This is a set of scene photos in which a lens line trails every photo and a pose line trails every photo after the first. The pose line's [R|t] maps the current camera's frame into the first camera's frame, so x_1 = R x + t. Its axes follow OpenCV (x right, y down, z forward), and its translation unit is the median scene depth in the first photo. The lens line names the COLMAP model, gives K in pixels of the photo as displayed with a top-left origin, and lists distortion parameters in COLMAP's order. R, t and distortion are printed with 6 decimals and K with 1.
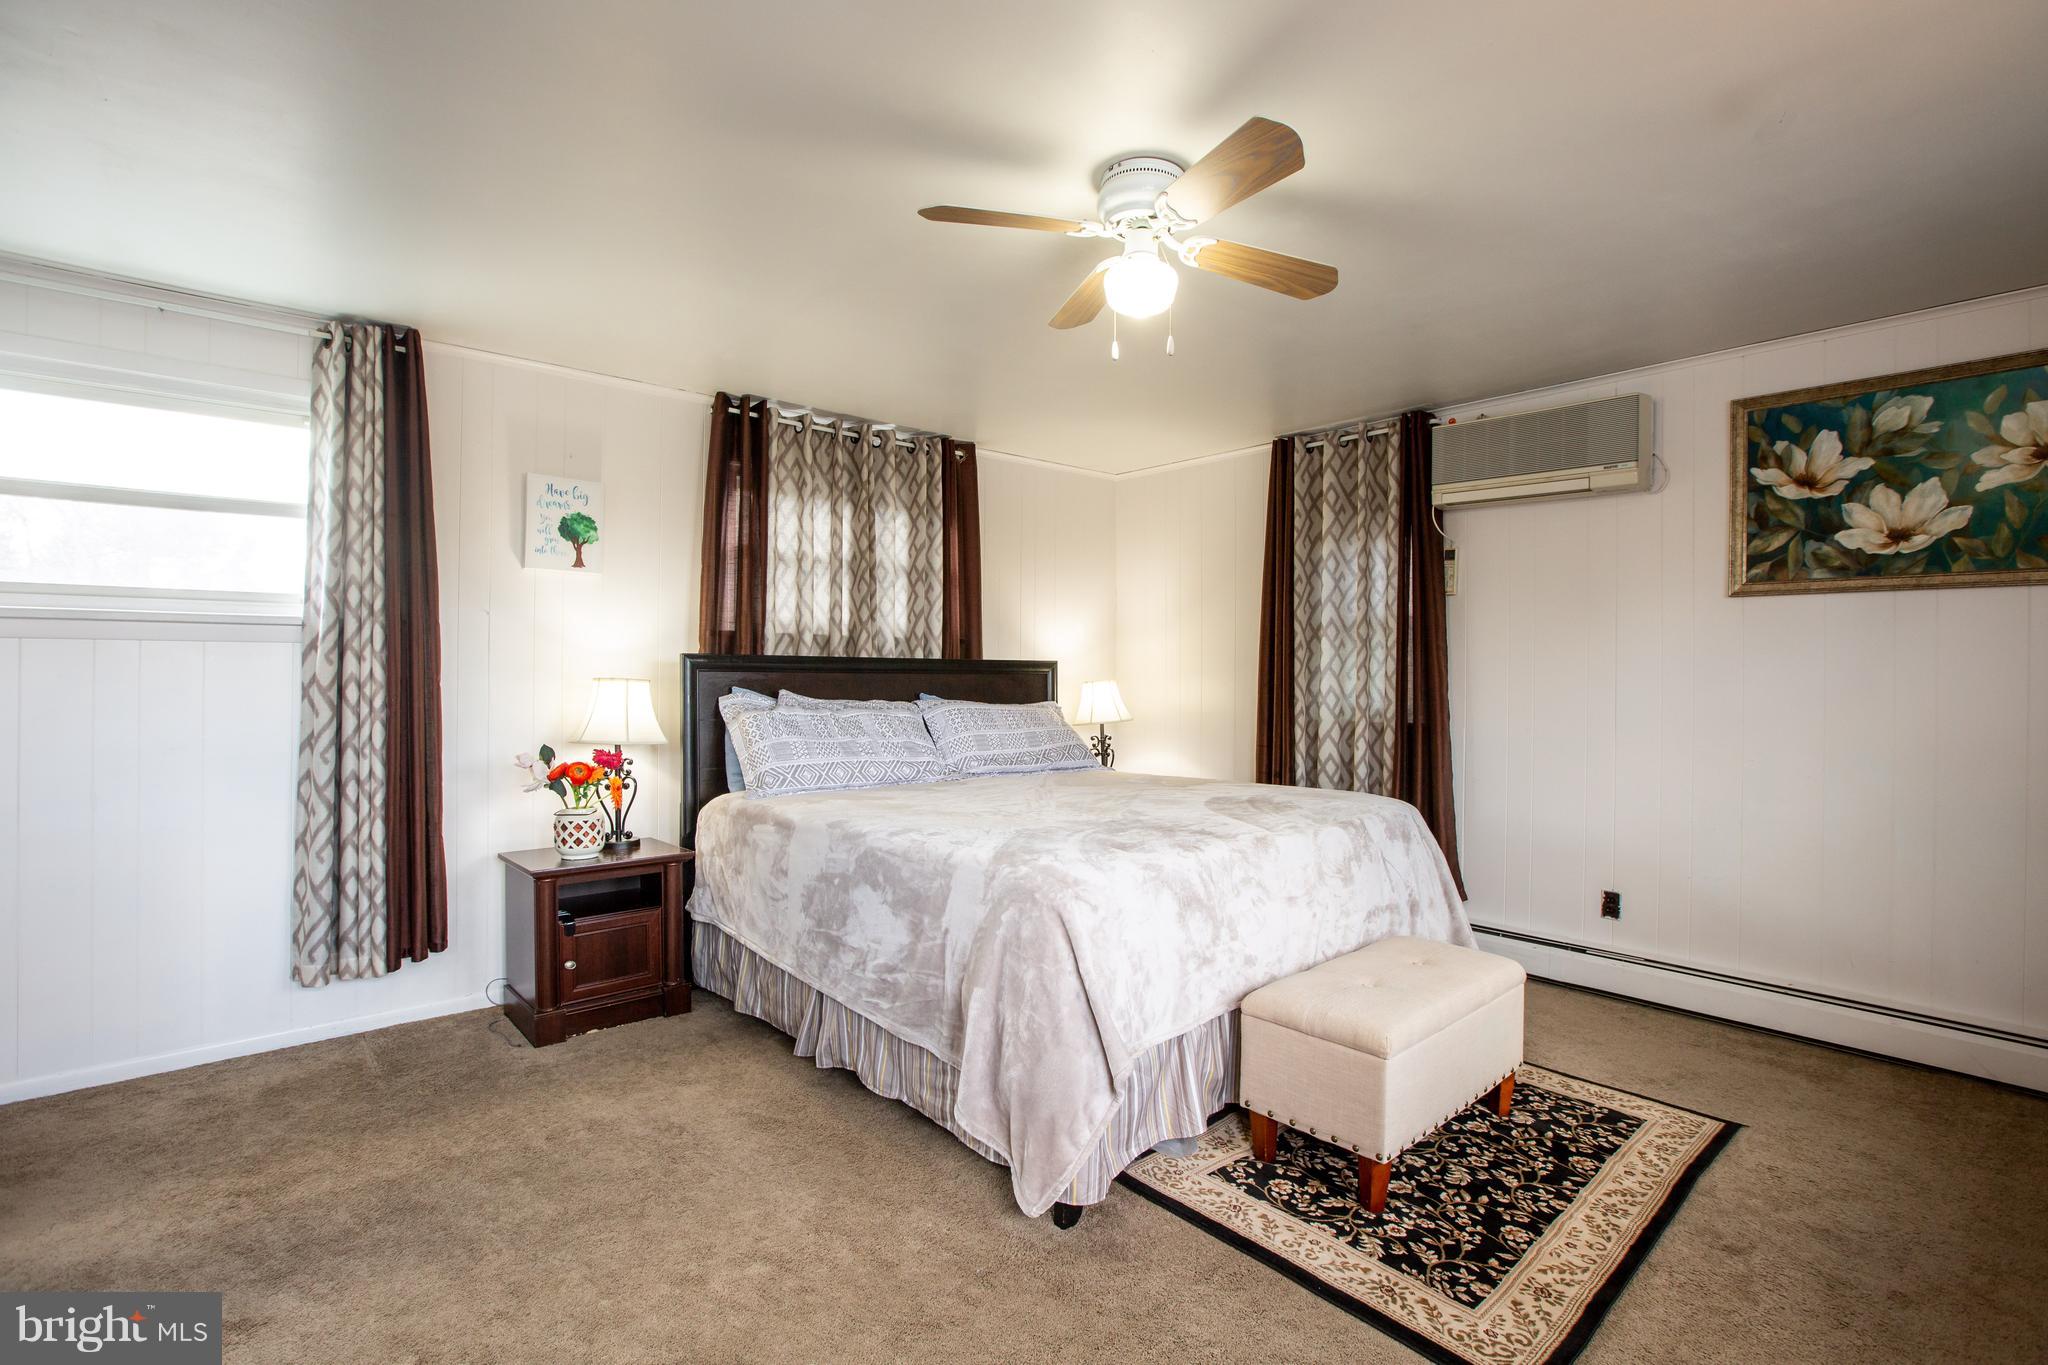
lens RADIAL K [[928.9, 0, 985.2], [0, 928.9, 690.8], [0, 0, 1]] dist [-0.014487, 0.001087]
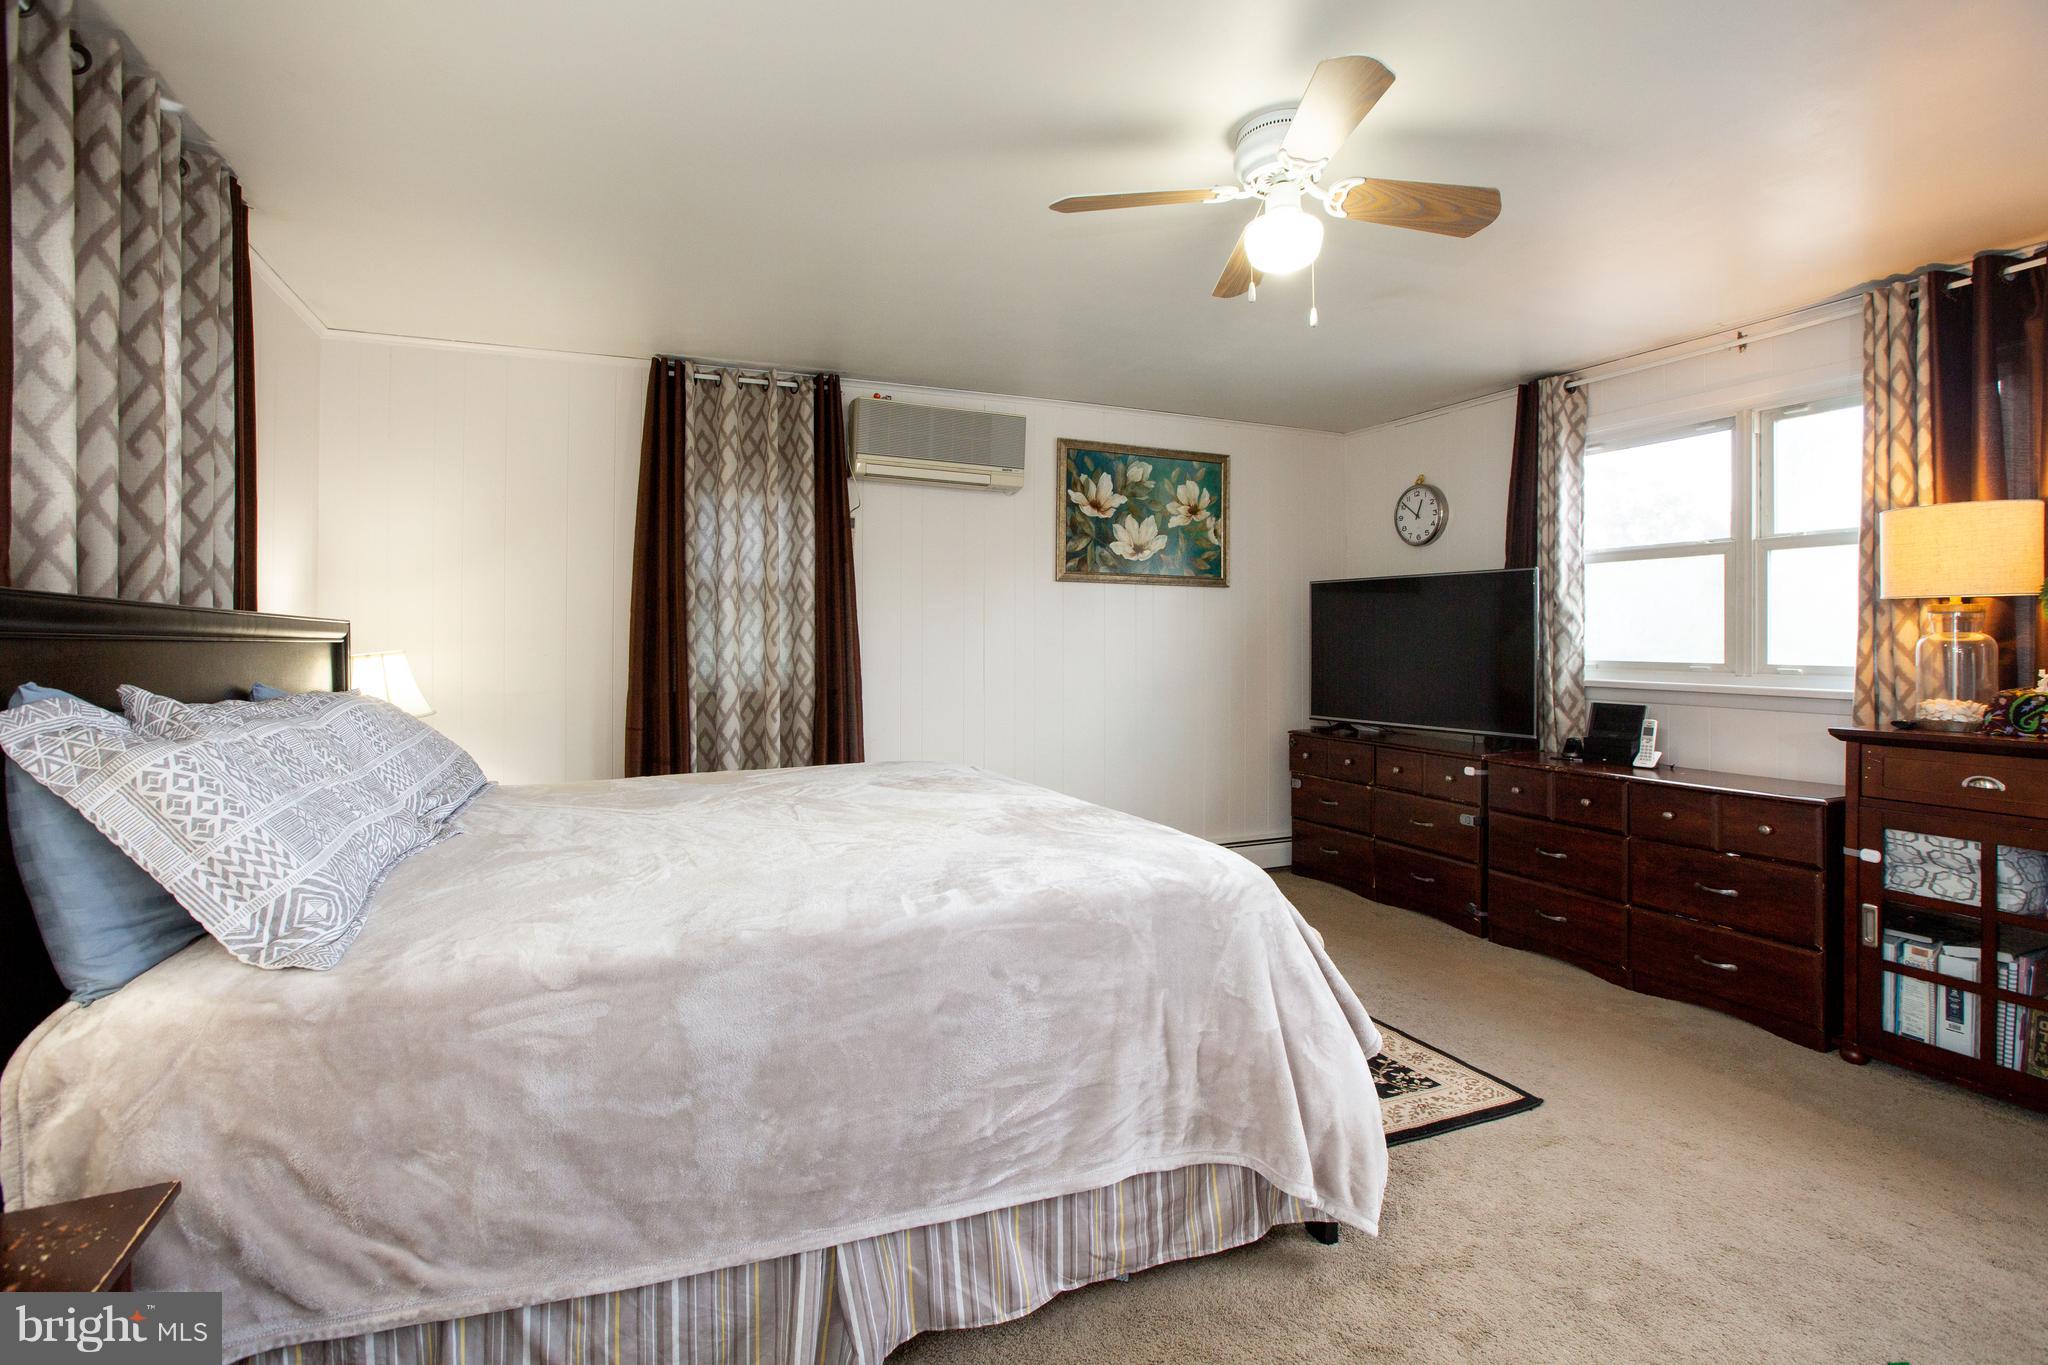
lens RADIAL K [[954.8, 0, 1024.1], [0, 954.8, 651.4], [0, 0, 1]] dist [-0.038206, 0.000385]
pose [[0.296583, -0.018646, 0.954825, -0.542849], [0.020543, 0.999703, 0.013141, -0.017118], [-0.954786, 0.015717, 0.296878, 0.611768]]
